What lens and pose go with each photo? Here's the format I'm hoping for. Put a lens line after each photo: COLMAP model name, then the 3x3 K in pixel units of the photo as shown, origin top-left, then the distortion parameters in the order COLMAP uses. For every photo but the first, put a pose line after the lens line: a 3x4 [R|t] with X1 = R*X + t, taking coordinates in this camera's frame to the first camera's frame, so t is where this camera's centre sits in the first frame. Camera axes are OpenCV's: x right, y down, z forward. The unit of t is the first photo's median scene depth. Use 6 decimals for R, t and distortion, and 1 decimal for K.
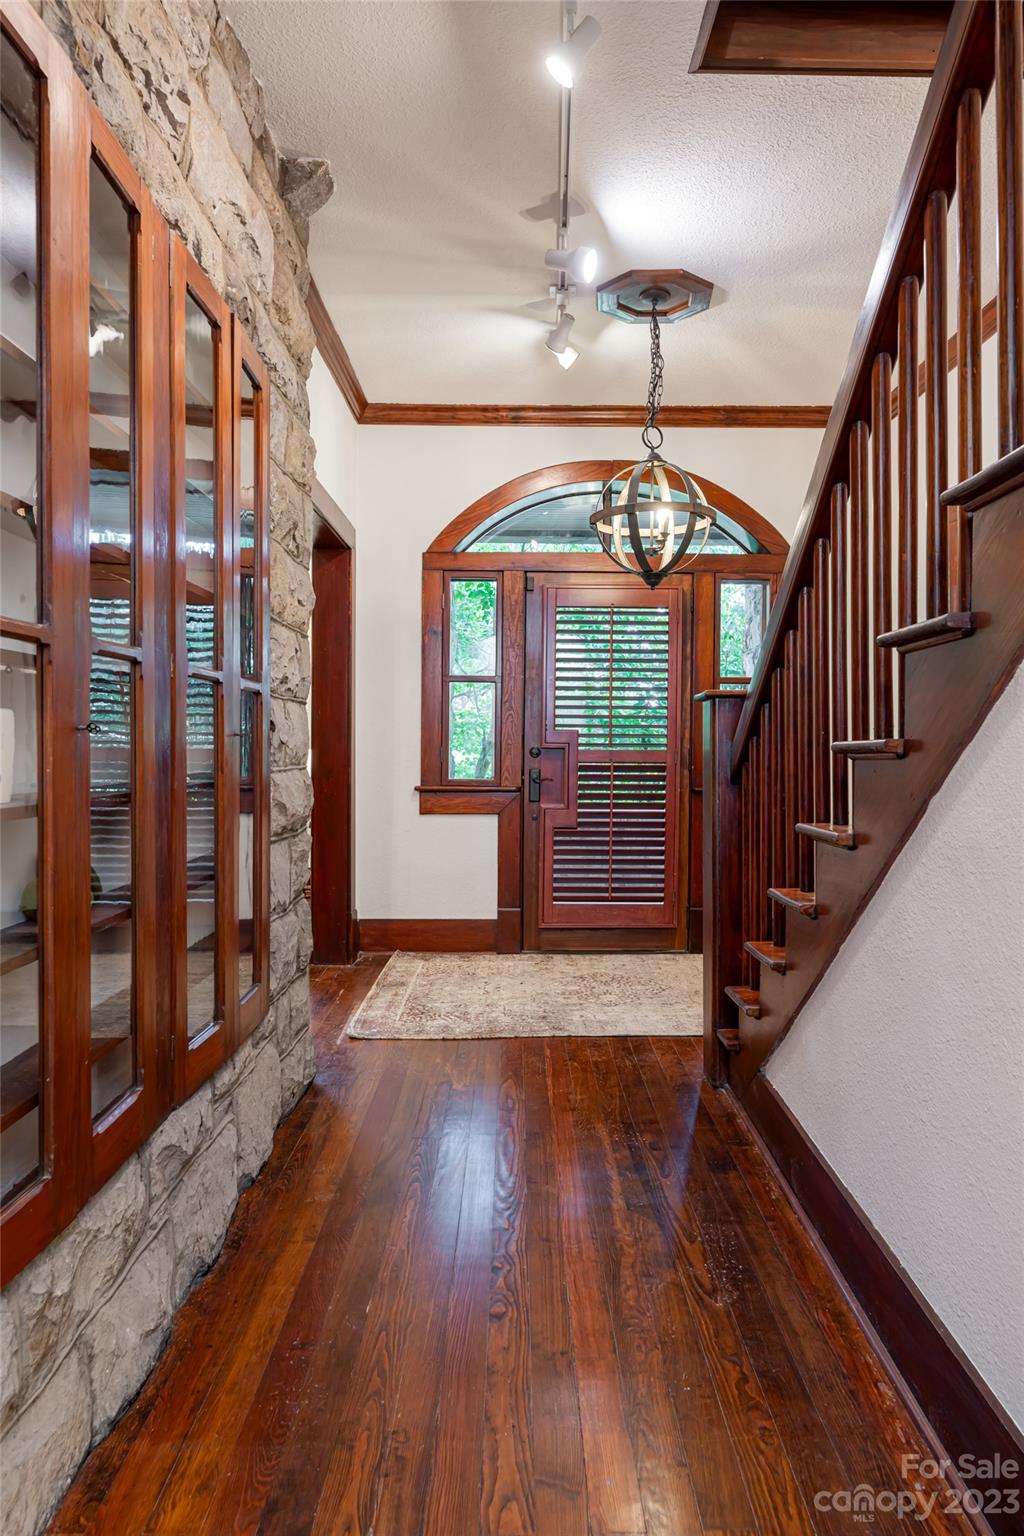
lens RADIAL K [[1032.5, 0, 511.6], [0, 1032.5, 761.4], [0, 0, 1]] dist [-0.005386, -0.002238]
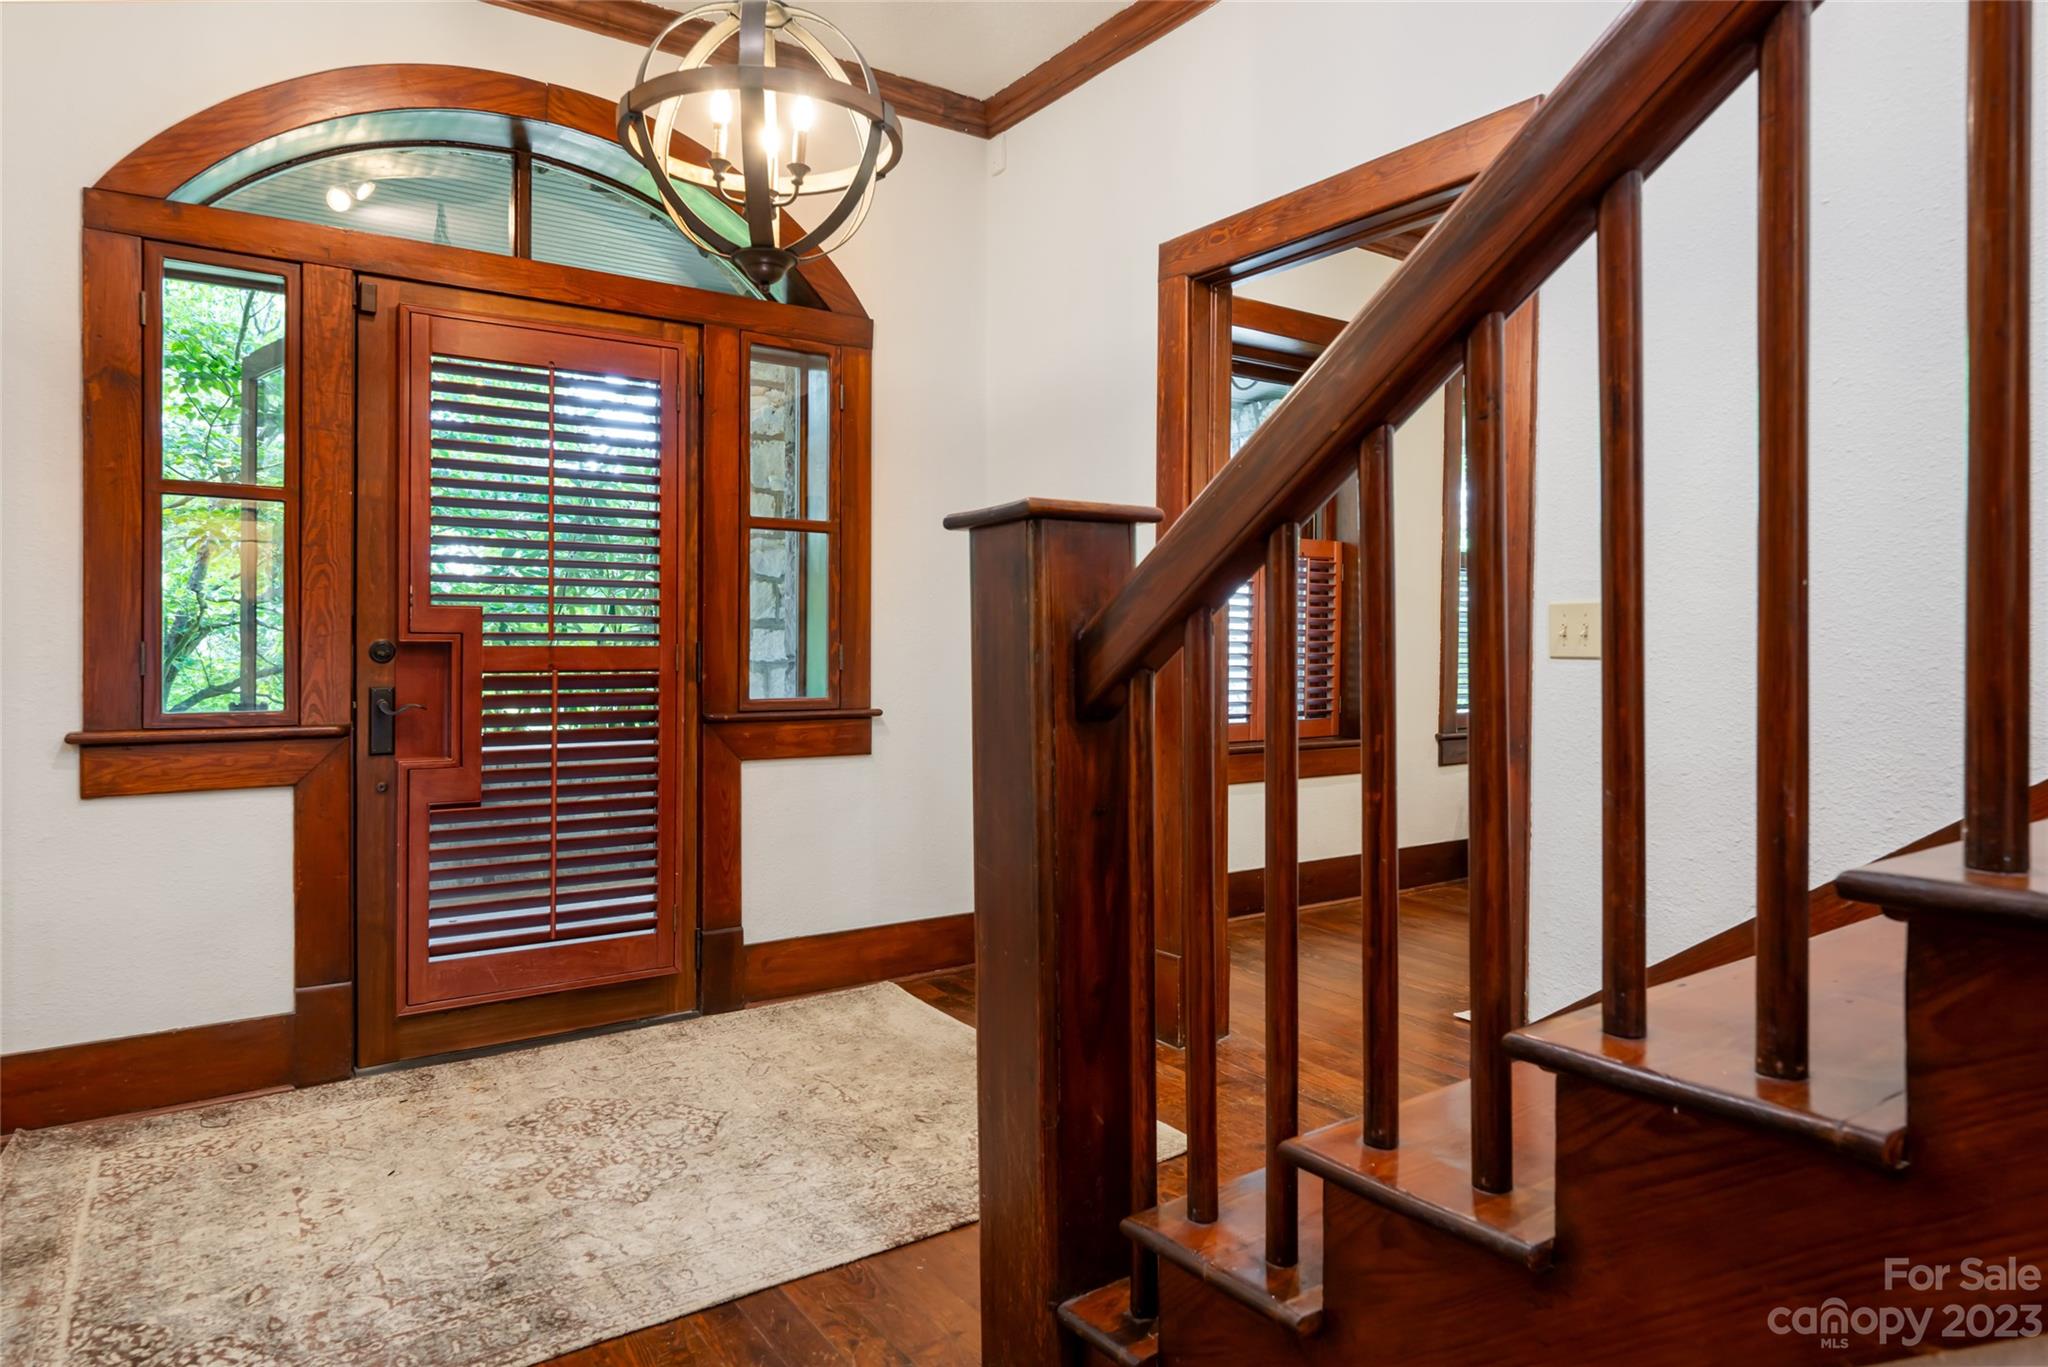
lens RADIAL K [[1240.2, 0, 1046.1], [0, 1240.2, 655.2], [0, 0, 1]] dist [-0.000392, -0.001067]
pose [[0.818328, -0.009413, 0.574674, -0.056515], [0.011179, 0.999937, 0.000459, -0.004236], [-0.574642, 0.006049, 0.818382, 0.352213]]
